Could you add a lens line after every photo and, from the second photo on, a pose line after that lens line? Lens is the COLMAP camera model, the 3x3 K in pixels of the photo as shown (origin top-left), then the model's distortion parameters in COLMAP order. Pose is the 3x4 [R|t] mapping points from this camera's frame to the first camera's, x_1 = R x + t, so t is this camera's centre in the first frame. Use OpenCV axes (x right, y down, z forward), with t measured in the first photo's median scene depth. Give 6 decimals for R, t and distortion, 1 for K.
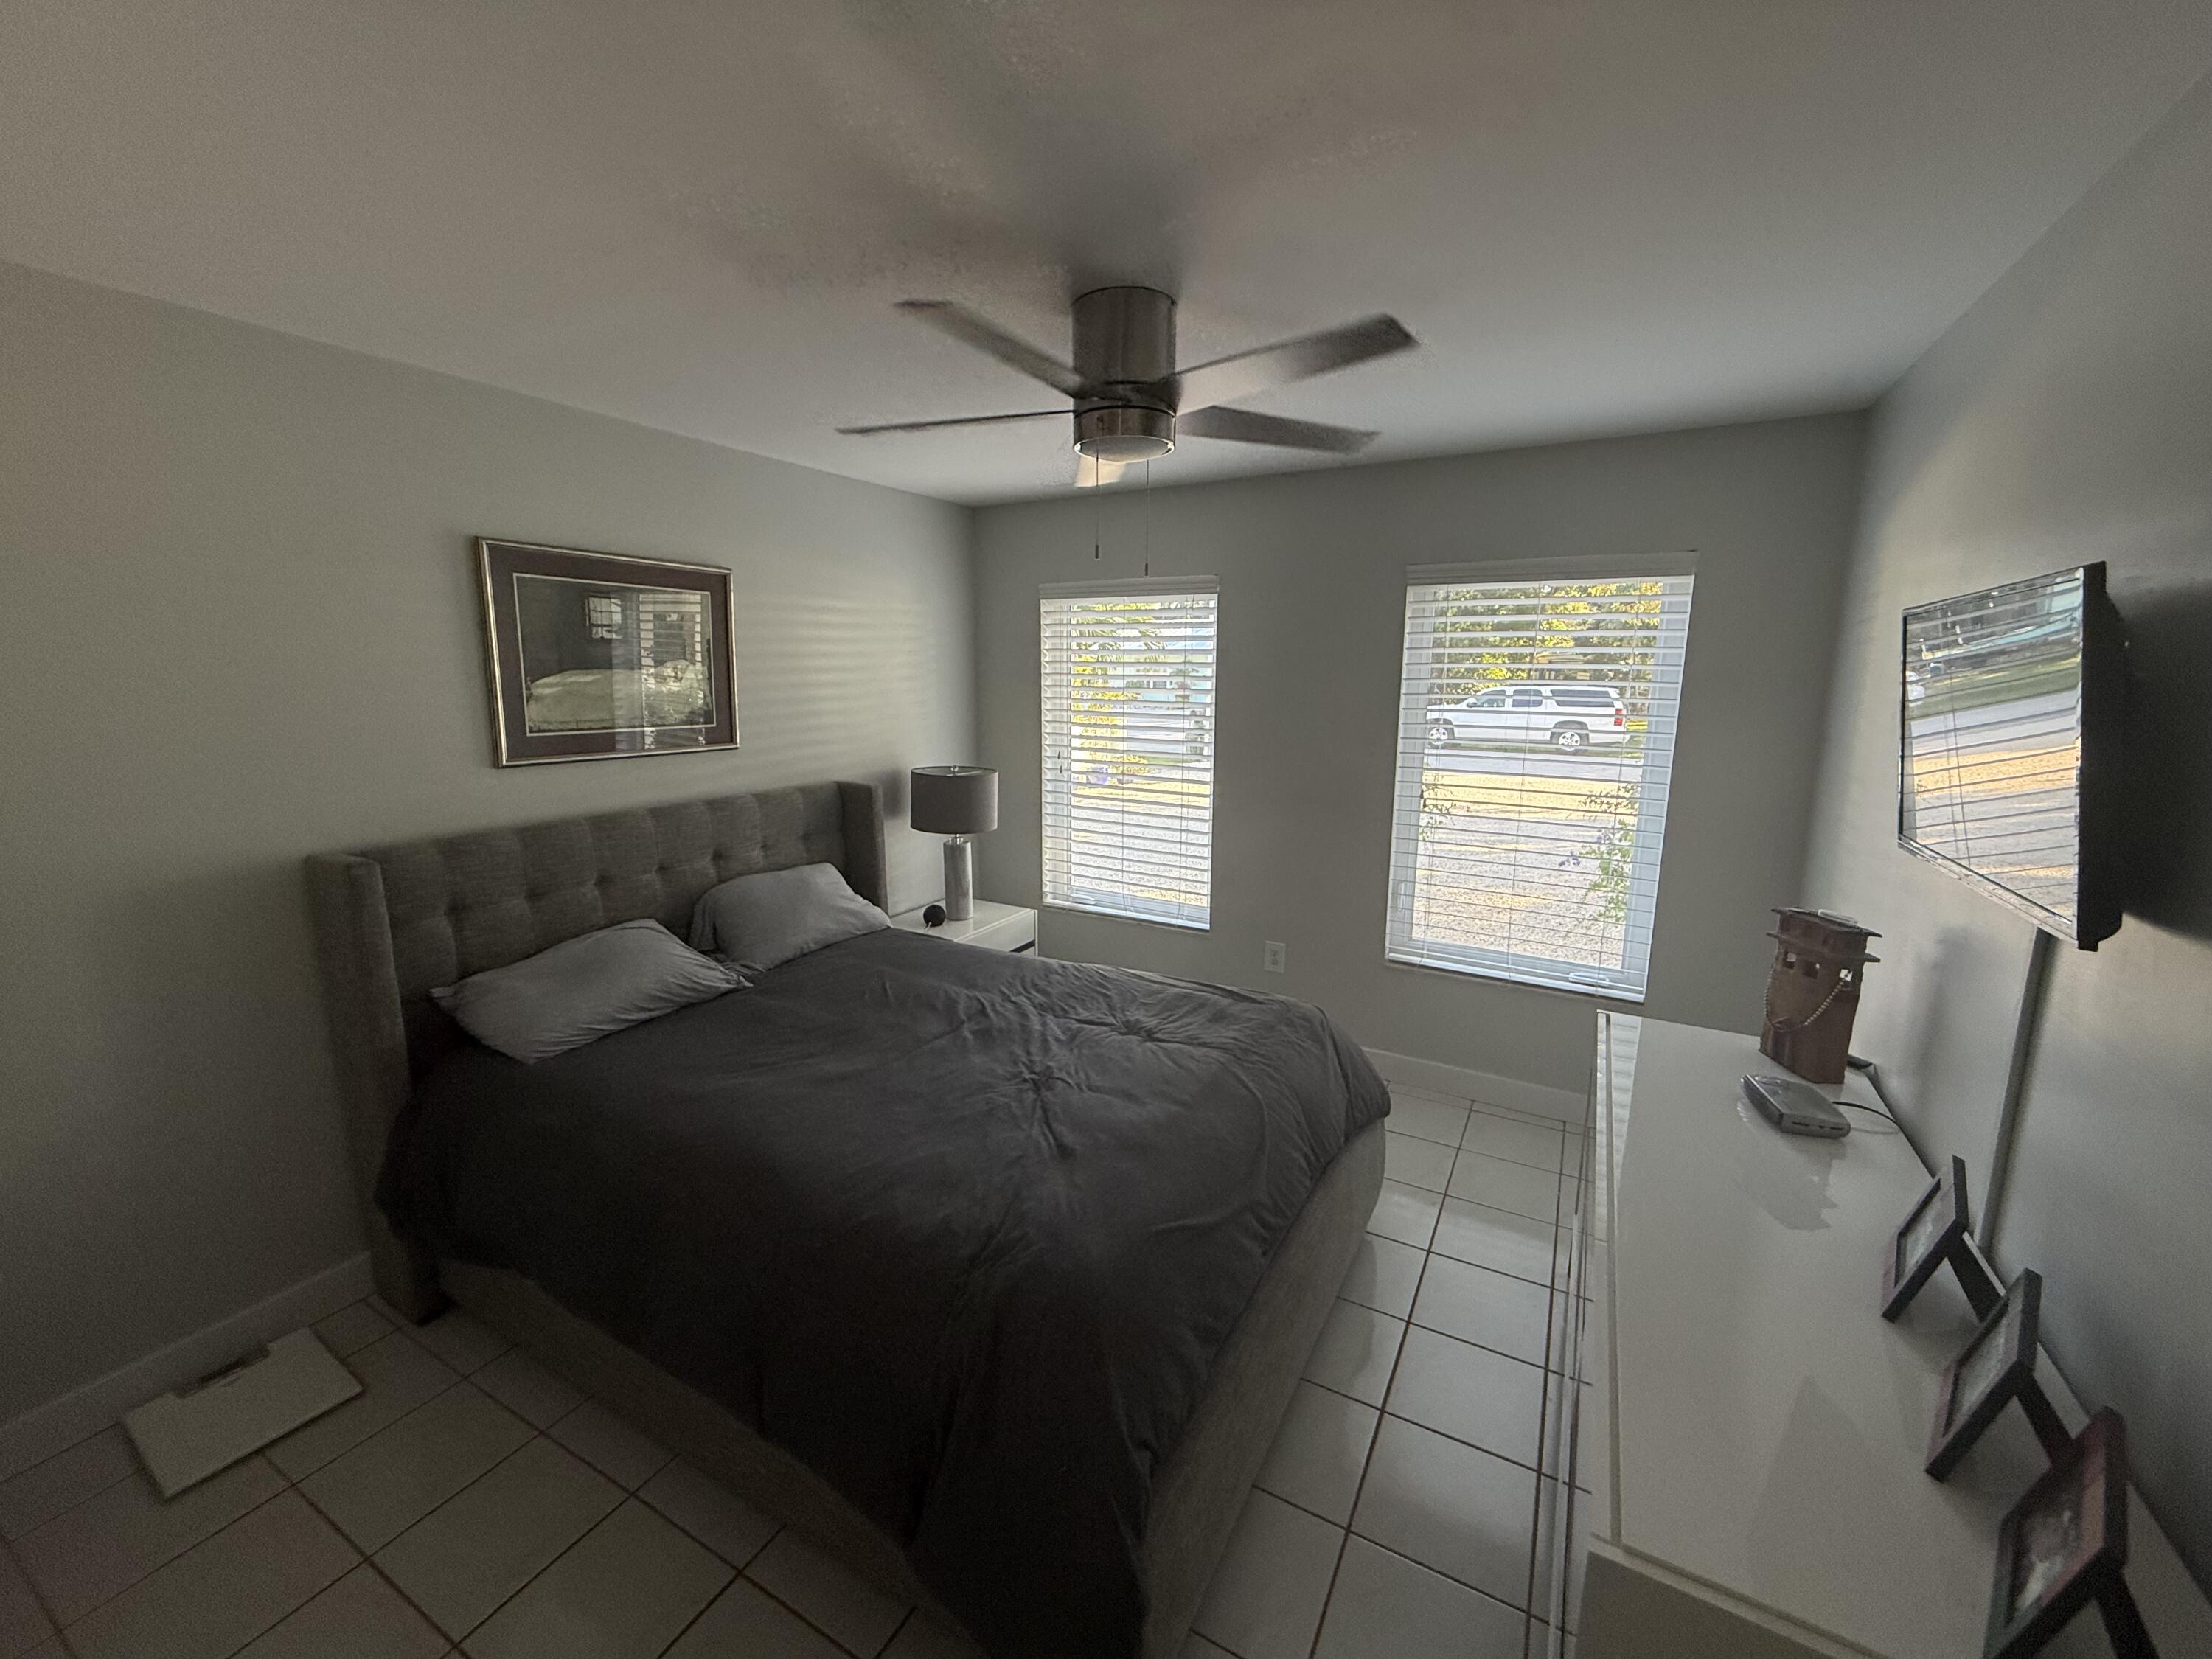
lens RADIAL K [[887.7, 0, 1111.6], [0, 887.7, 819.6], [0, 0, 1]] dist [-0.000866, 0.000338]
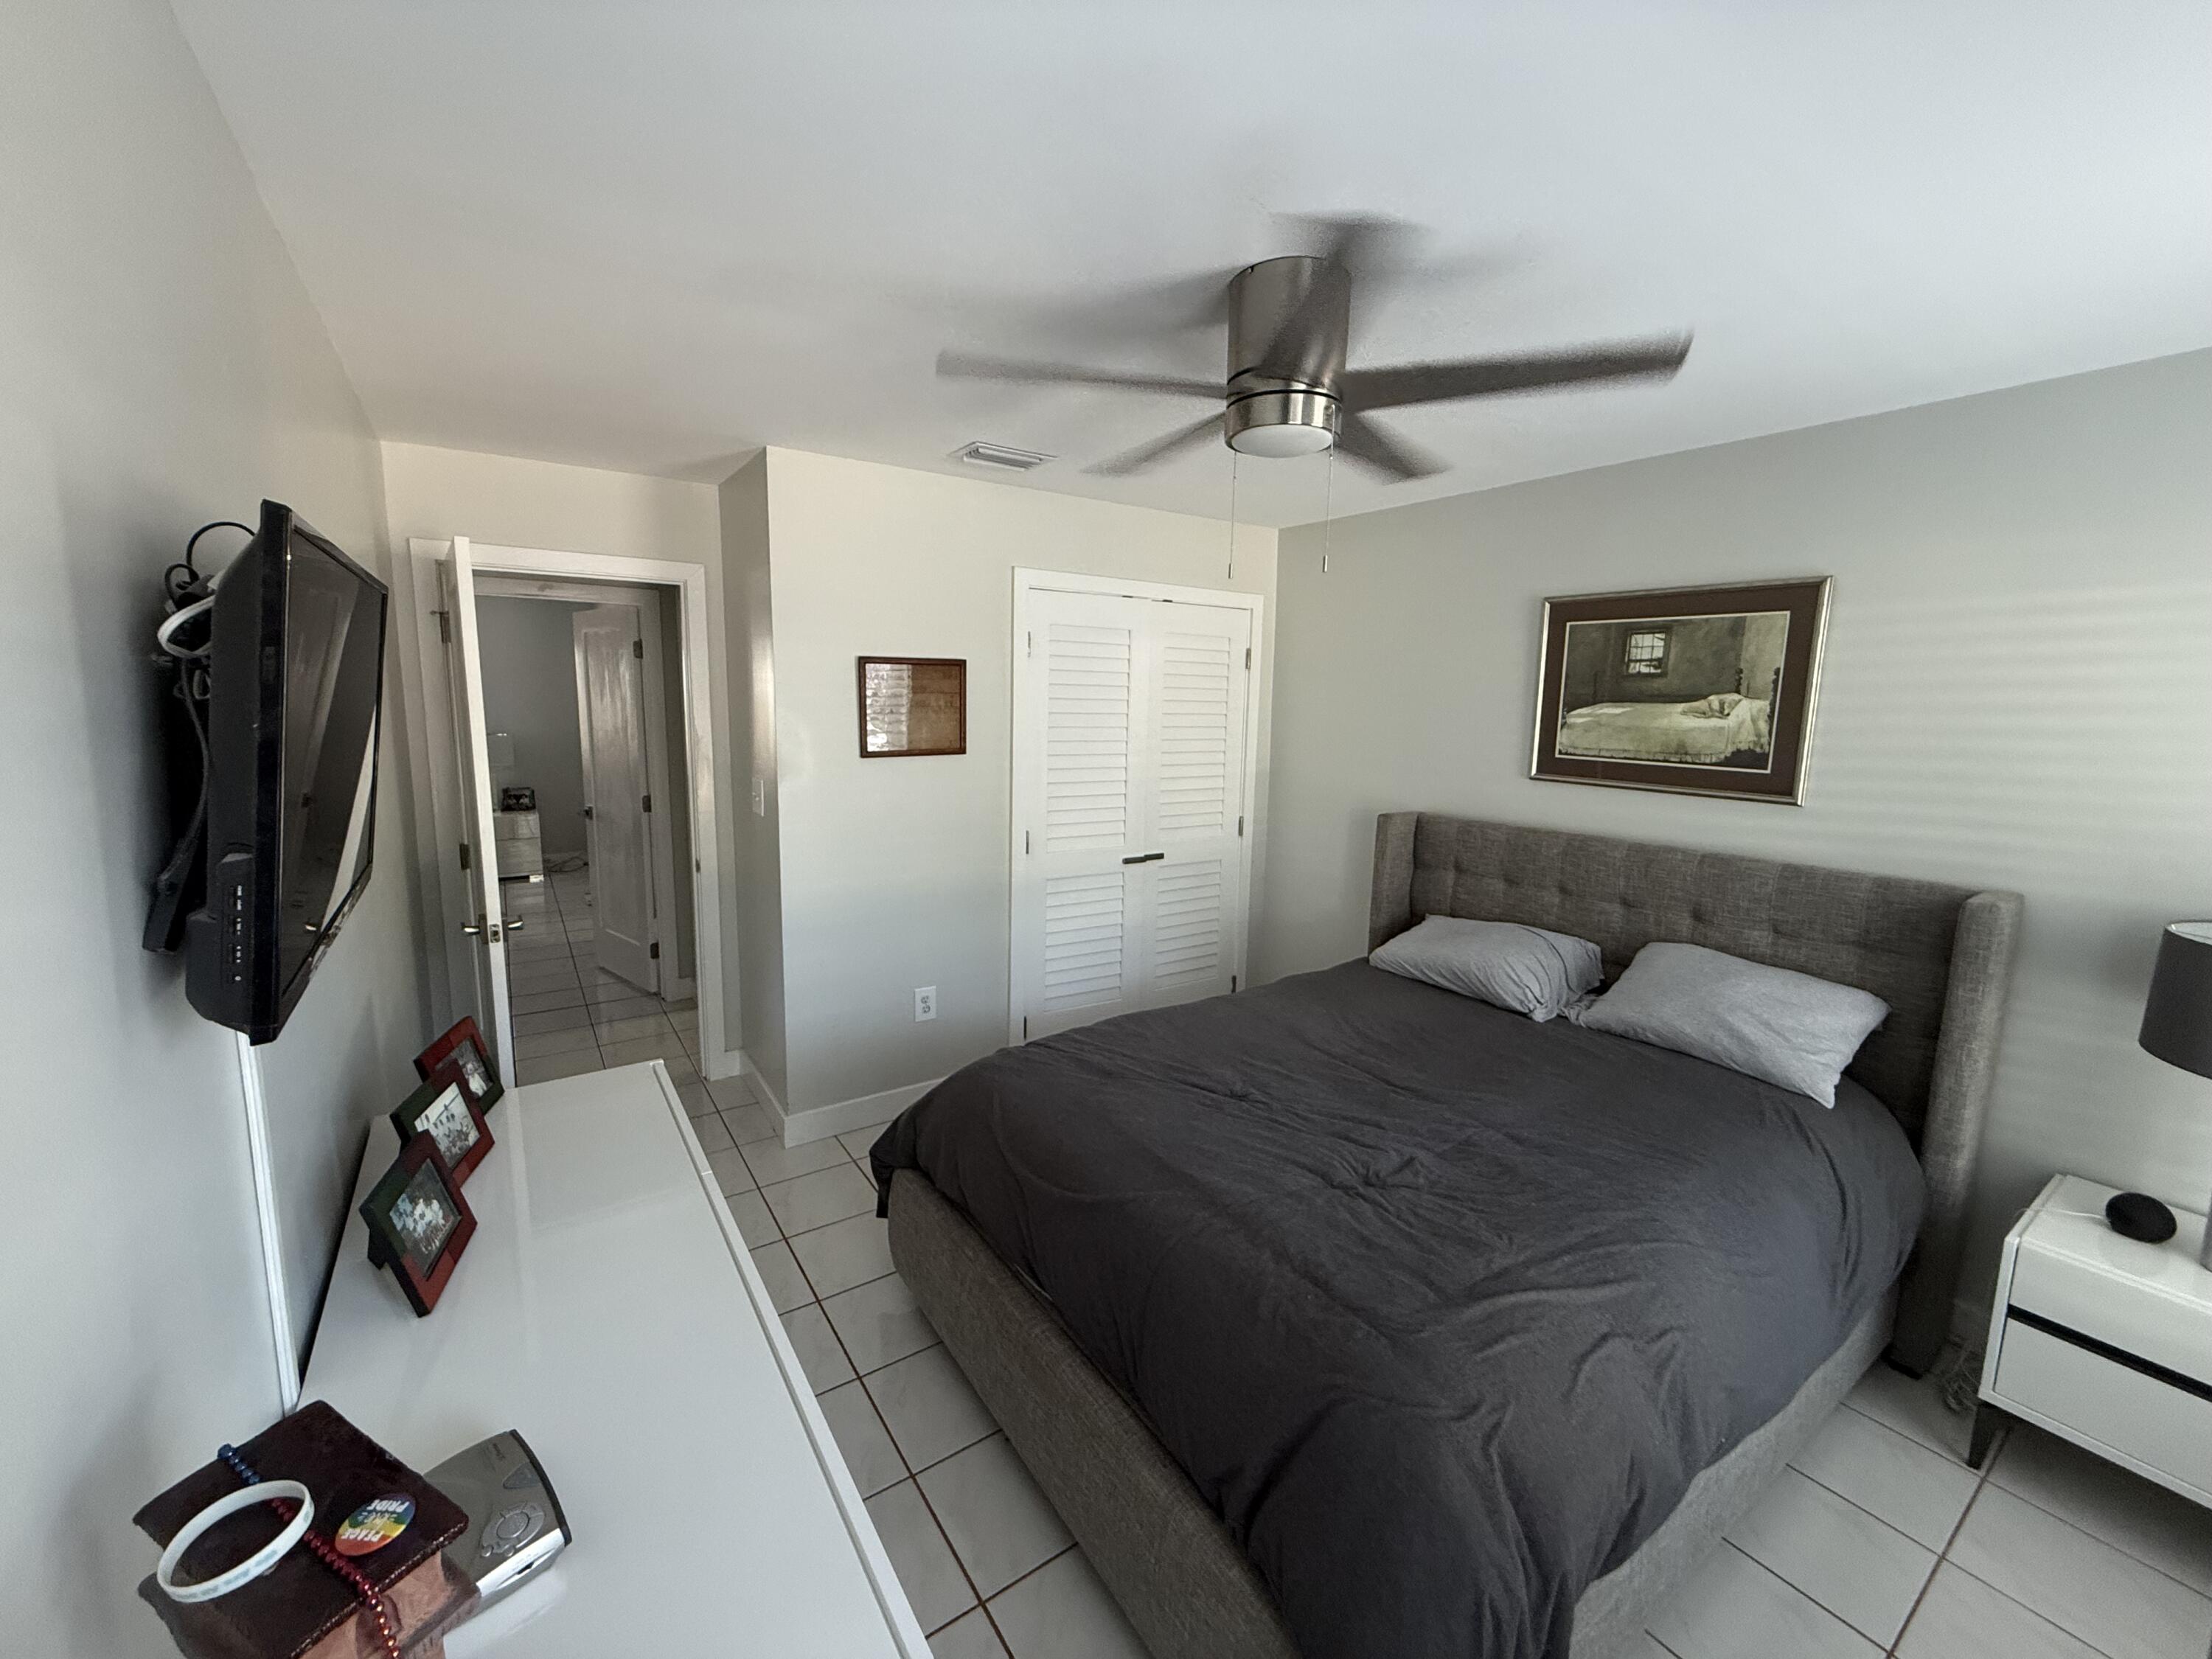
lens RADIAL K [[887.7, 0, 1108.6], [0, 887.7, 823.8], [0, 0, 1]] dist [-0.000866, 0.000338]
pose [[-0.447160, 0.118198, -0.886610, 0.676068], [-0.164668, 0.963410, 0.211486, -0.157616], [0.879166, 0.240565, -0.411335, 0.962883]]
